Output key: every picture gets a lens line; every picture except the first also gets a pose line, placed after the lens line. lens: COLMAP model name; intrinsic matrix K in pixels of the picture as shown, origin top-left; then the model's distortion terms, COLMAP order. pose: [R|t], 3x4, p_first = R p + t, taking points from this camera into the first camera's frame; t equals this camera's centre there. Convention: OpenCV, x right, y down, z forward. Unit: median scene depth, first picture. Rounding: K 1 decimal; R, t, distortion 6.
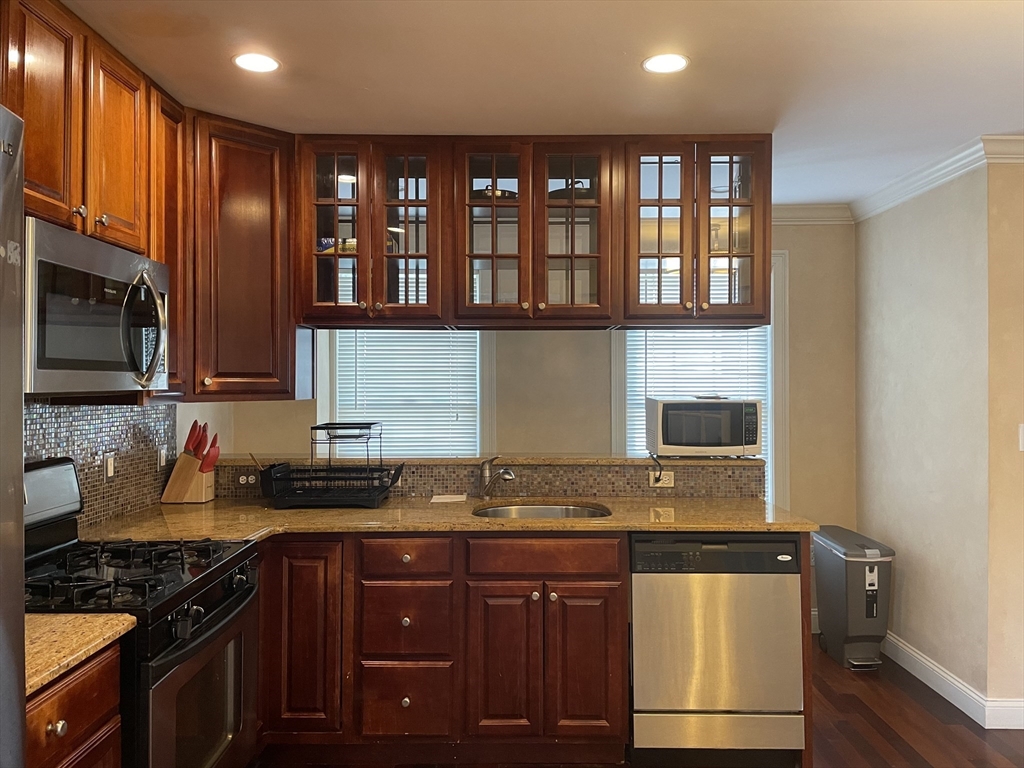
lens RADIAL K [[778.7, 0, 511.1], [0, 778.7, 382.1], [0, 0, 1]] dist [0.077723, -0.101566]
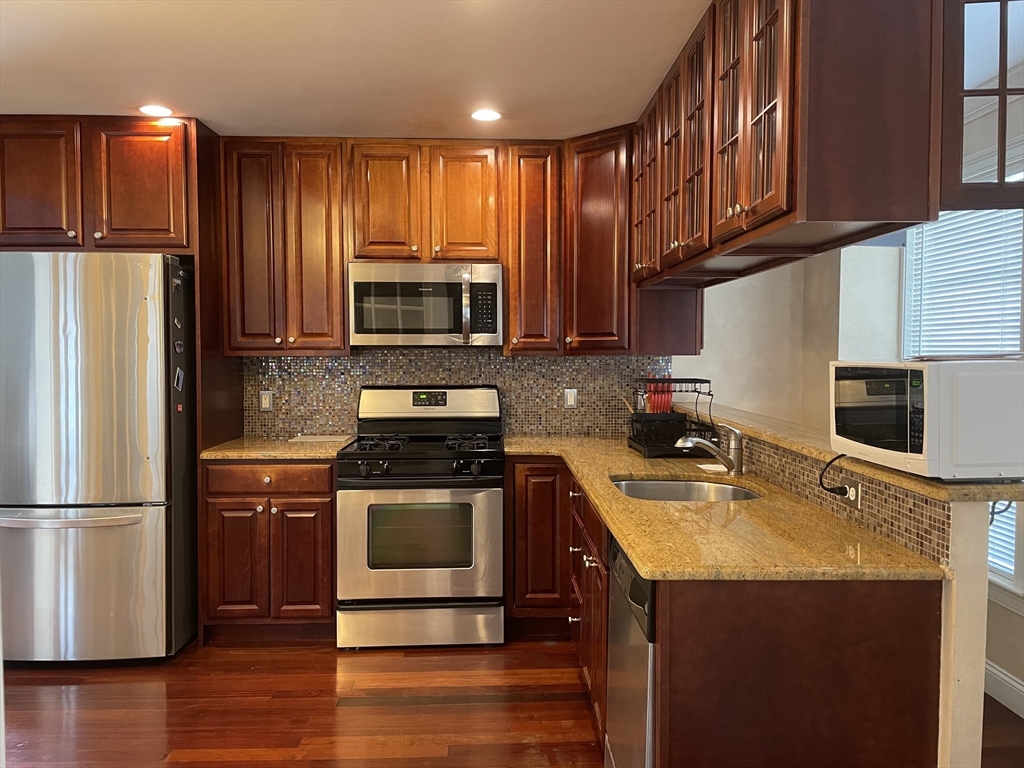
lens RADIAL K [[778.7, 0, 511.9], [0, 778.7, 380.8], [0, 0, 1]] dist [0.077723, -0.101566]
pose [[0.029857, 0.042818, -0.998637, 0.905926], [0.002270, 0.999077, 0.042904, 0.011430], [0.999552, -0.003548, 0.029732, 0.811804]]
